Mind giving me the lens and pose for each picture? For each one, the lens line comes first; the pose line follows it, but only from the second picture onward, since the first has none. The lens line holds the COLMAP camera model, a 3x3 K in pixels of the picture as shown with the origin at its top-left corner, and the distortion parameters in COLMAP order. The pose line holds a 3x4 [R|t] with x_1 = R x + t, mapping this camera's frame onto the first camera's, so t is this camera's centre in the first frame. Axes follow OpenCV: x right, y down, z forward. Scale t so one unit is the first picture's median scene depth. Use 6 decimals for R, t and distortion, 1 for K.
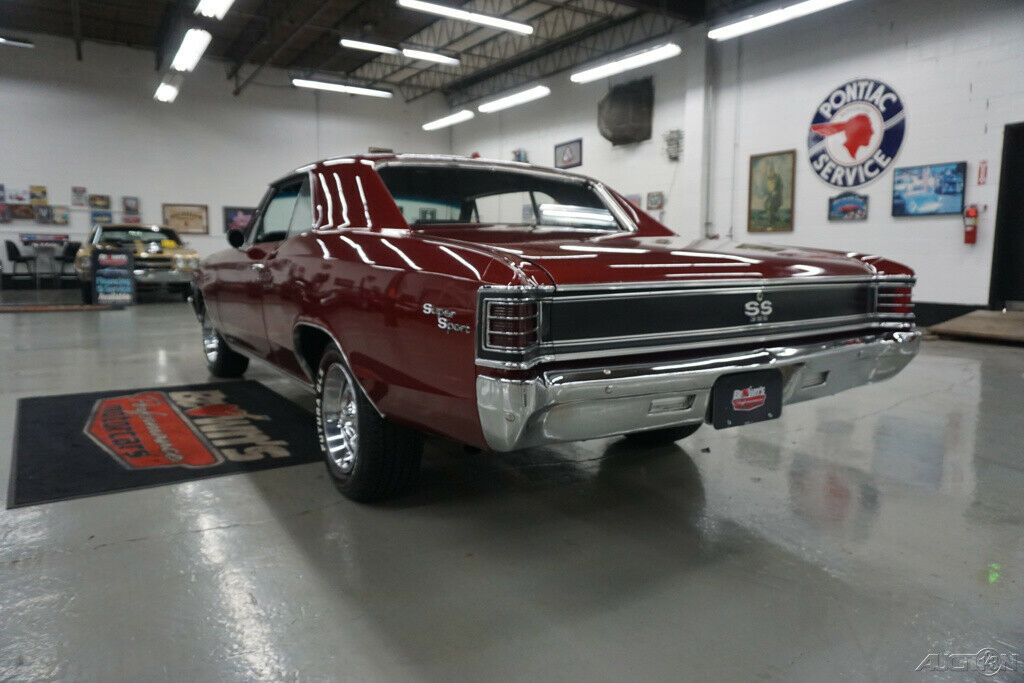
lens RADIAL K [[682.5, 0, 514.9], [0, 682.5, 335.4], [0, 0, 1]] dist [-0.049731, 0.035235]
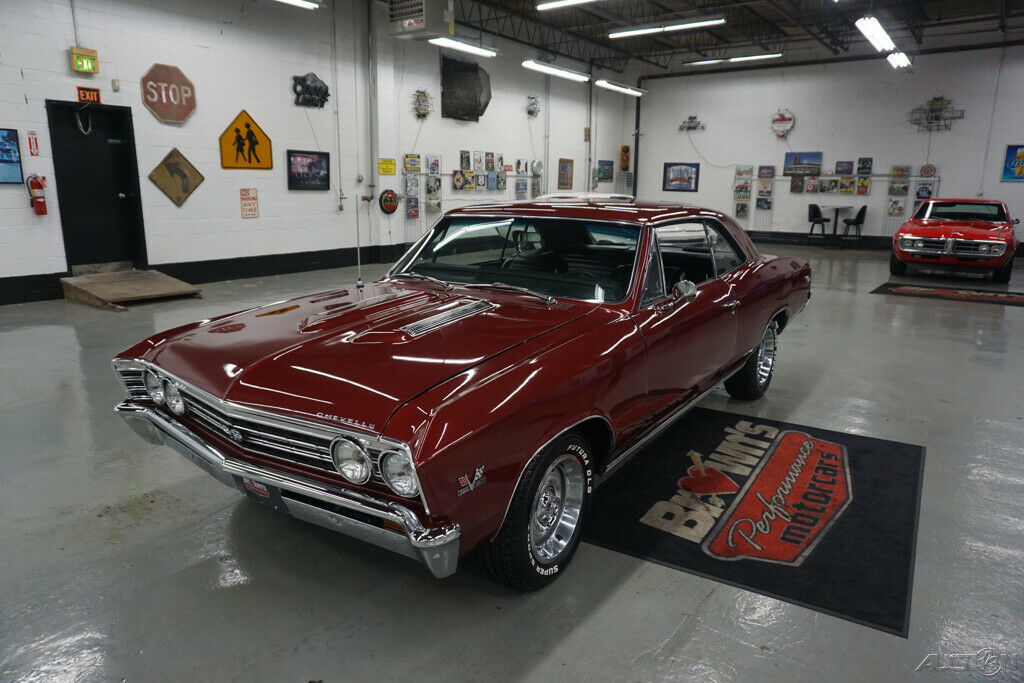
lens RADIAL K [[682.5, 0, 511.2], [0, 682.5, 324.6], [0, 0, 1]] dist [-0.049731, 0.035235]
pose [[-0.354387, -0.189902, 0.915613, -0.332809], [0.098948, 0.966049, 0.238660, -0.094111], [-0.929849, 0.175176, -0.323564, 0.446201]]
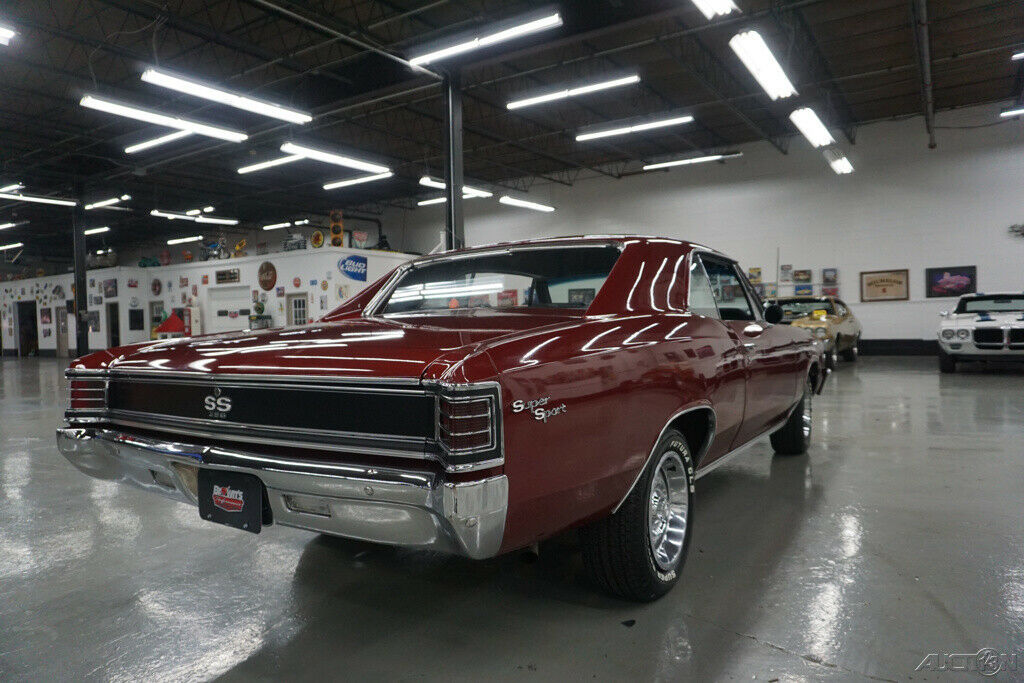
lens RADIAL K [[682.5, 0, 511.9], [0, 682.5, 339.3], [0, 0, 1]] dist [-0.049731, 0.035235]
pose [[0.409878, -0.004314, -0.912130, 0.213519], [-0.077269, 0.996230, -0.039433, -0.019062], [0.908862, 0.086643, 0.407999, 0.149088]]
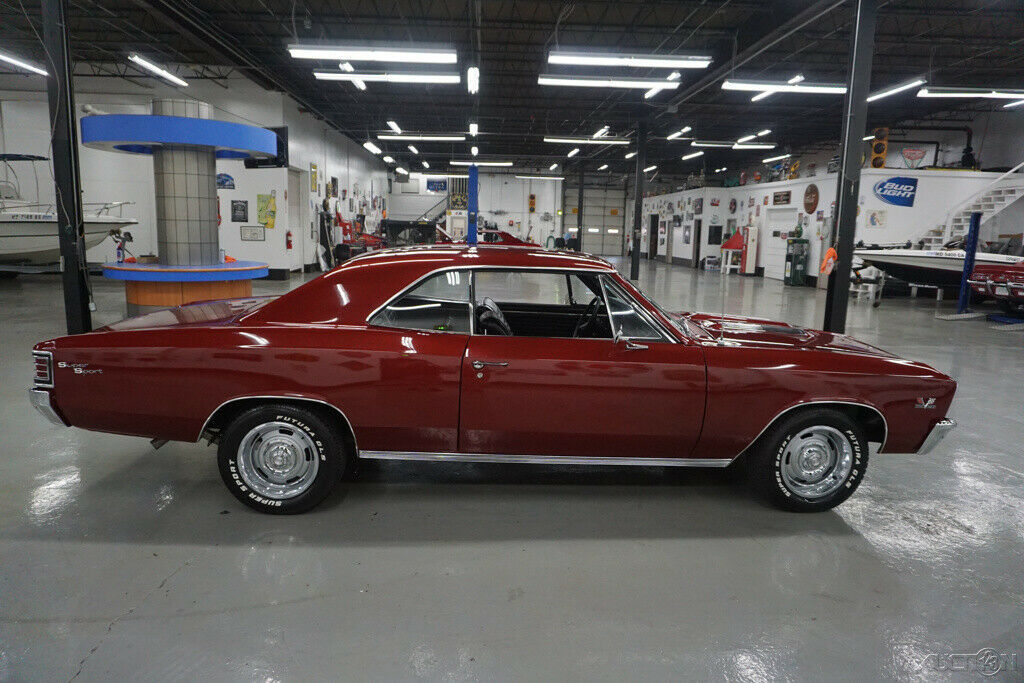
lens RADIAL K [[682.5, 0, 507.6], [0, 682.5, 341.5], [0, 0, 1]] dist [-0.049731, 0.035235]
pose [[-0.508590, 0.115581, -0.853216, 0.238894], [-0.129937, 0.969296, 0.208760, -0.097341], [0.851148, 0.217038, -0.477956, 0.467197]]
